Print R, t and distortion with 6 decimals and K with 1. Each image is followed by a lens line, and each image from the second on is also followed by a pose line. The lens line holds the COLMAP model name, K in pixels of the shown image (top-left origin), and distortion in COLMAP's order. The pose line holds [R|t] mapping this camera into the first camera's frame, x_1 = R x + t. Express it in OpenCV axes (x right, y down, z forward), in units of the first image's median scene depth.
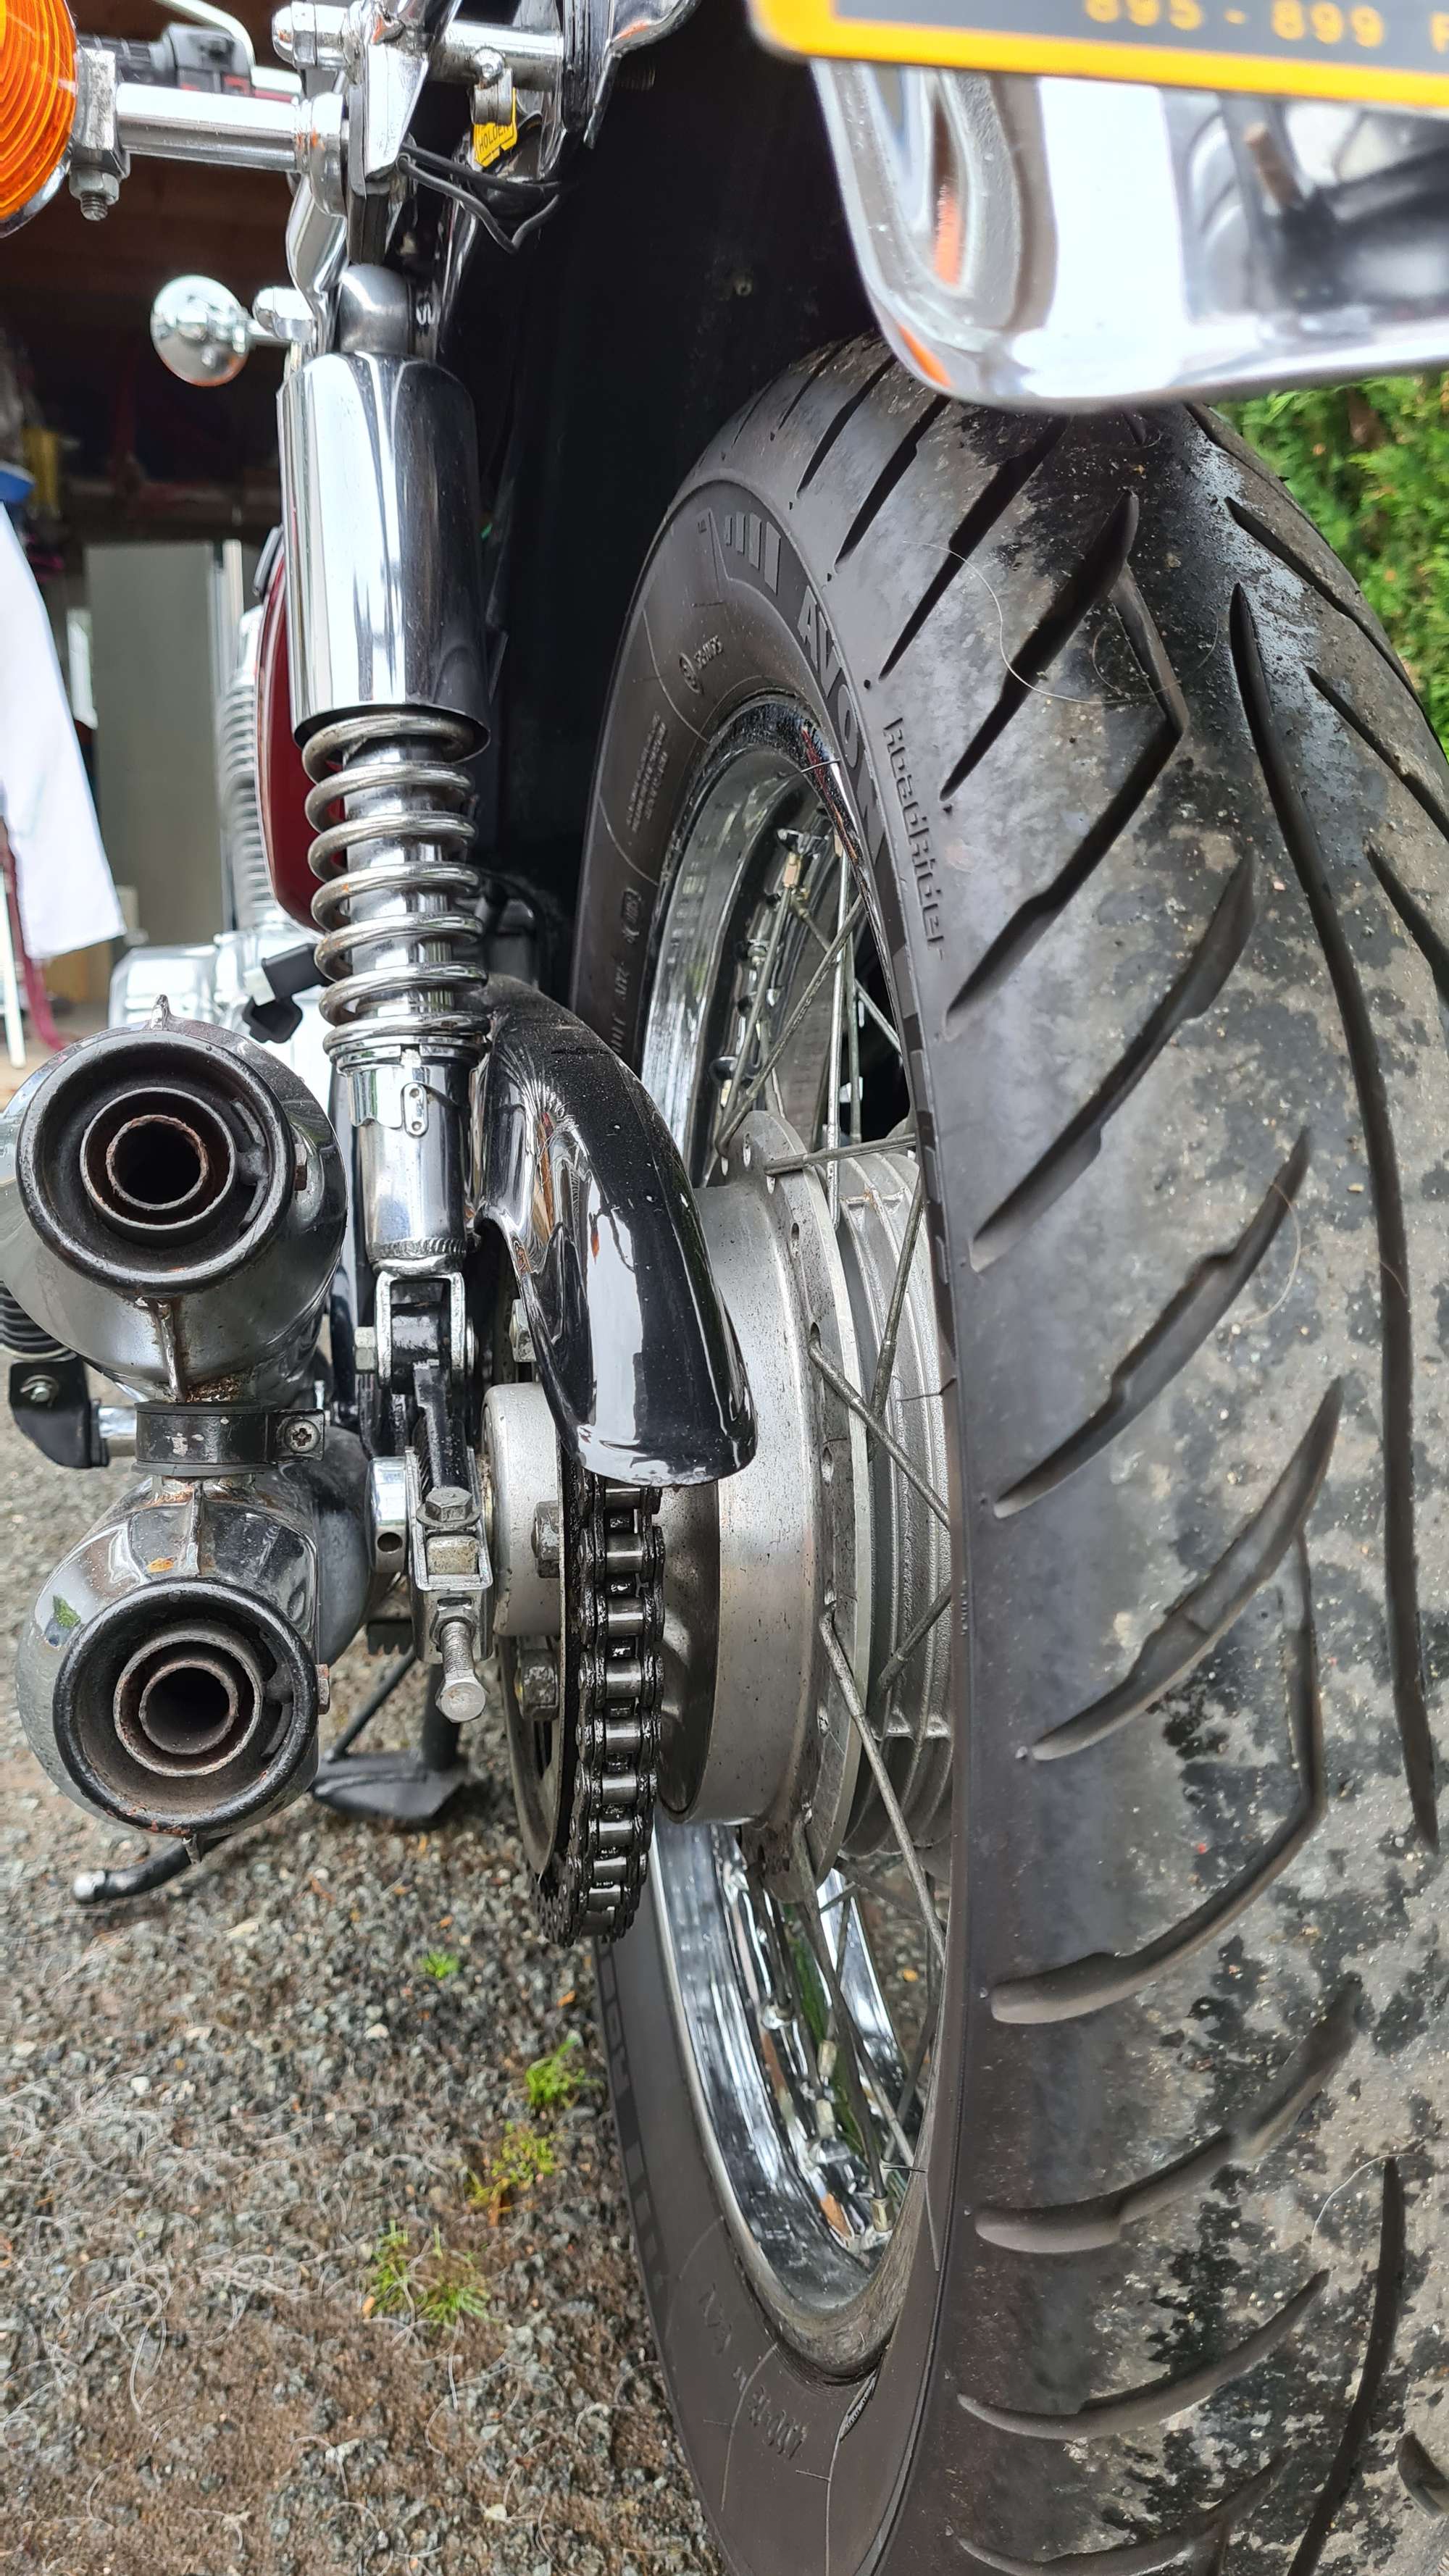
lens RADIAL K [[1982.1, 0, 724.5], [0, 1982.1, 1288.0], [0, 0, 1]] dist [0.046821, -0.044340]
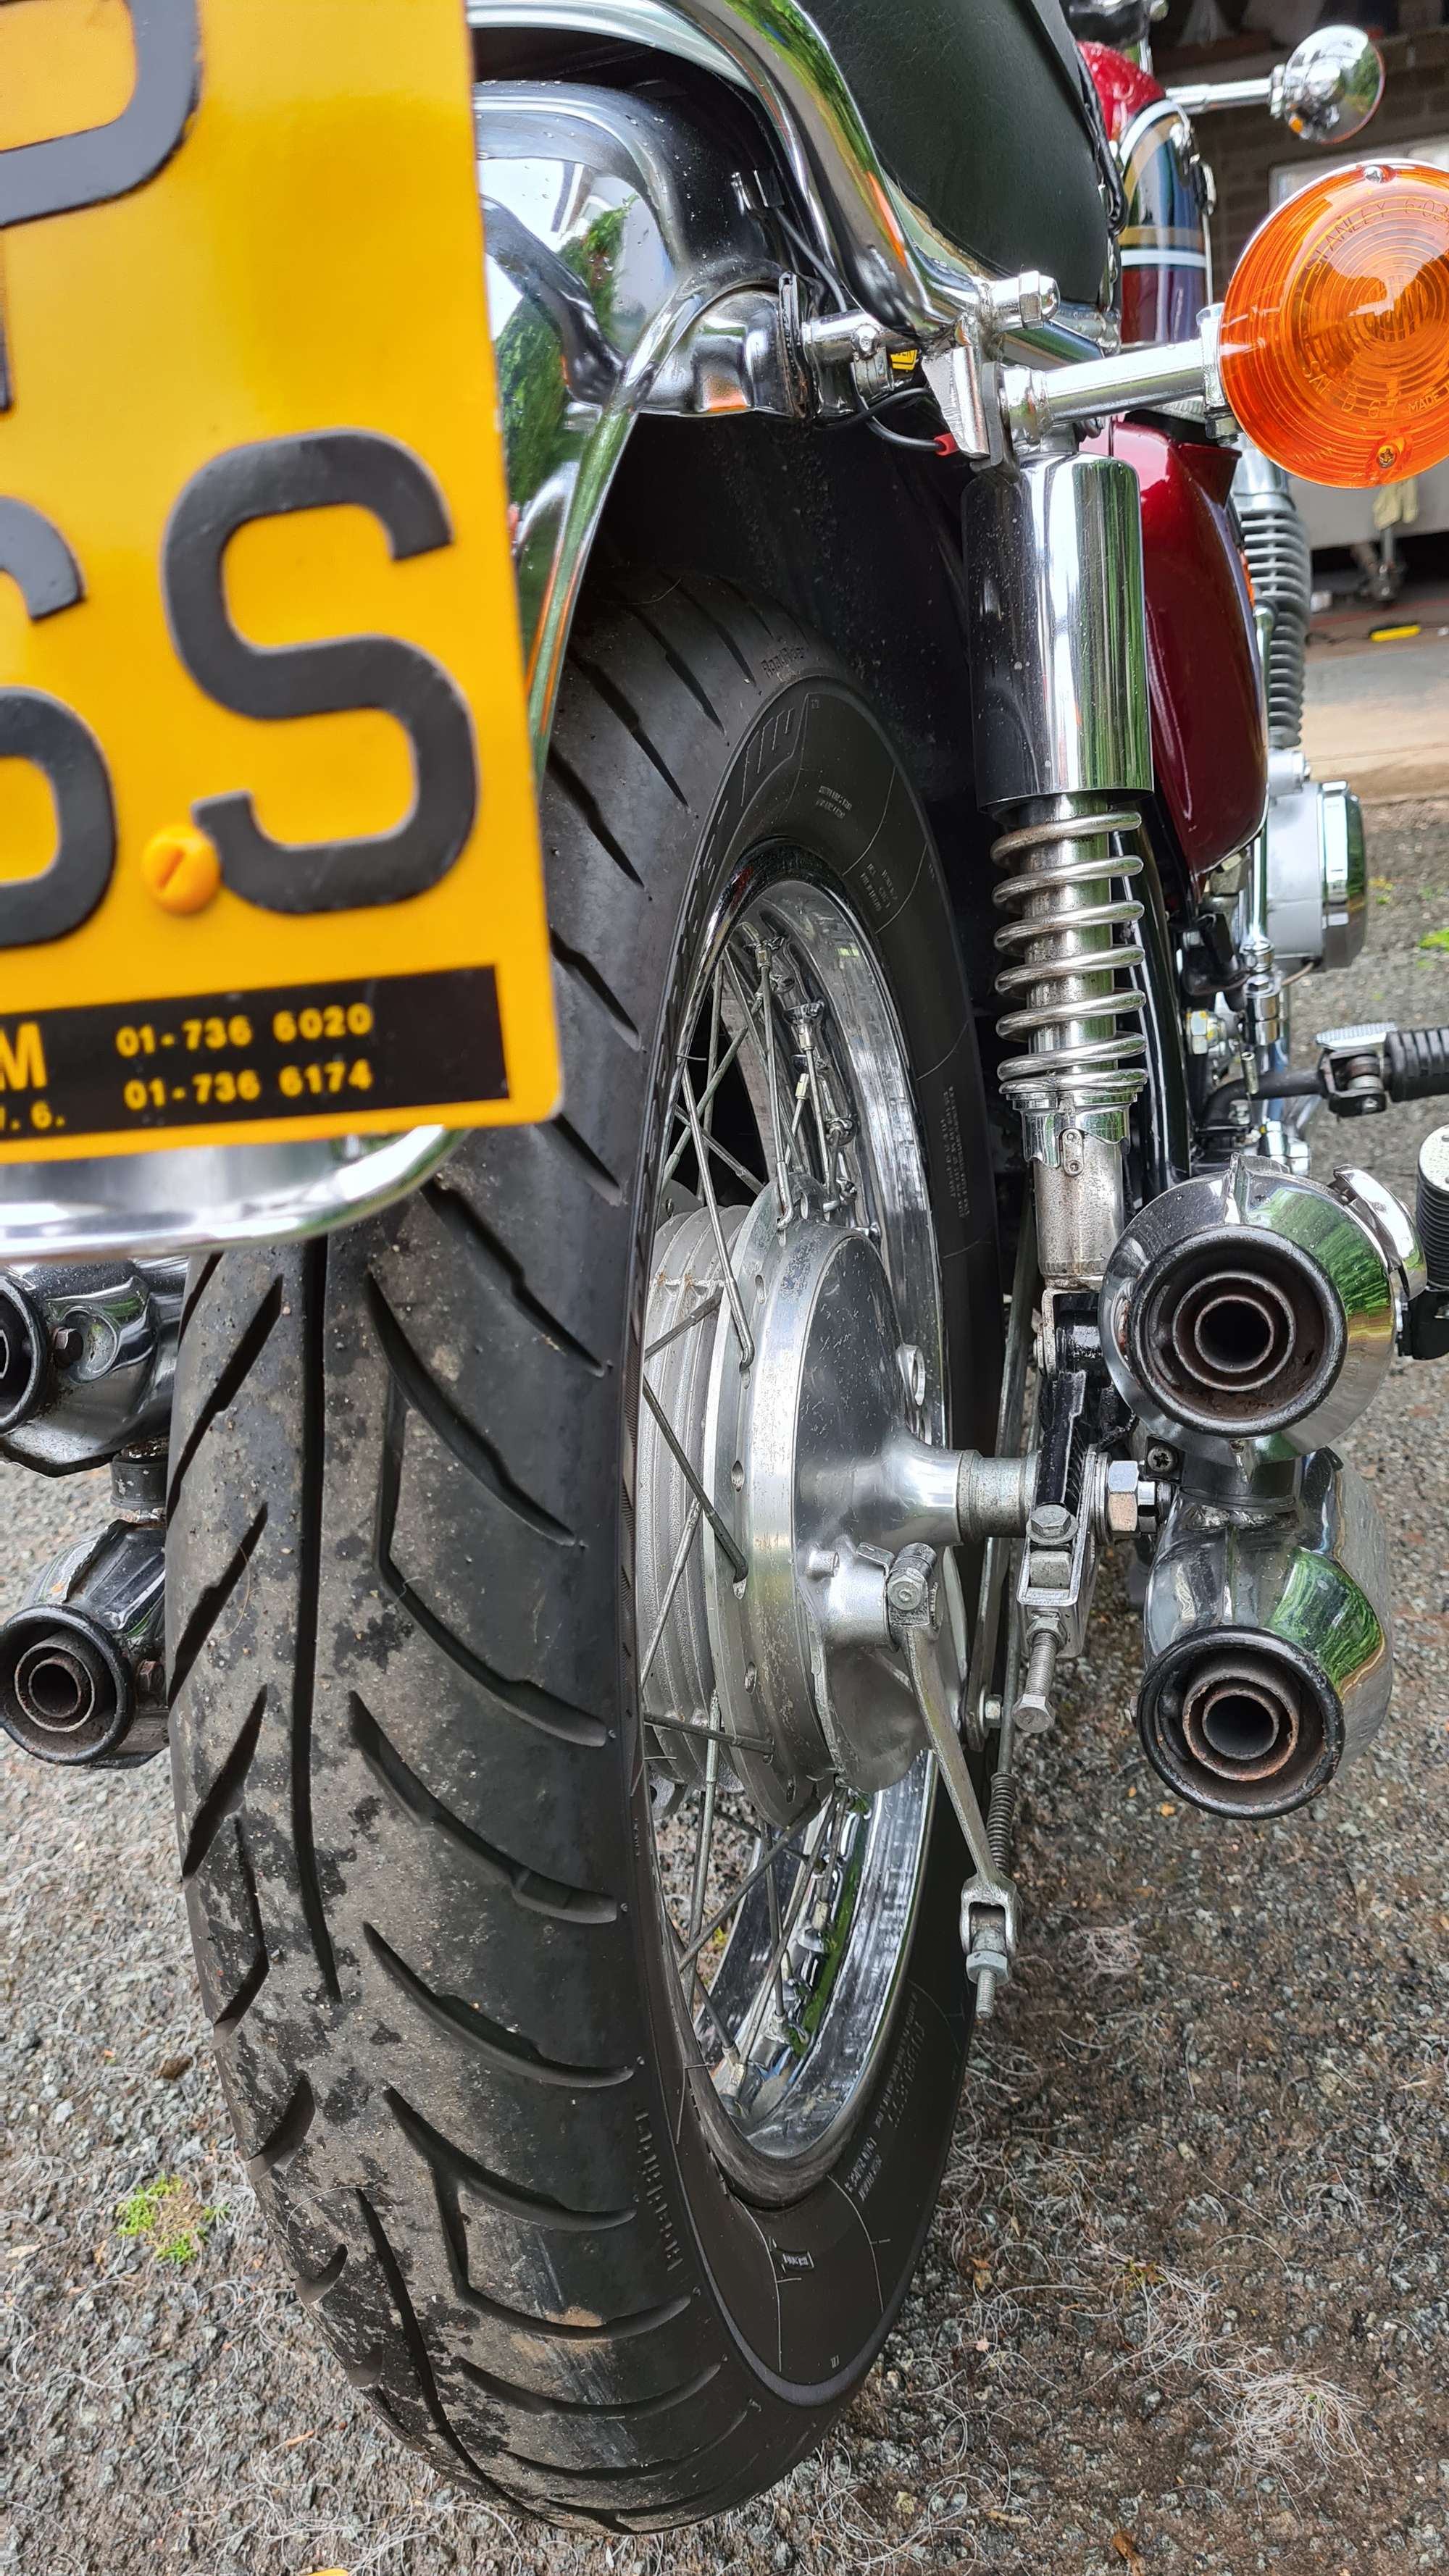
lens RADIAL K [[1955.2, 0, 724.5], [0, 1955.2, 1288.0], [0, 0, 1]] dist [0.060311, -0.049920]
pose [[0.882763, 0.037603, -0.468312, 1.245074], [0.048298, 0.984247, 0.170071, -0.457787], [0.467330, -0.172751, 0.867041, -0.020616]]
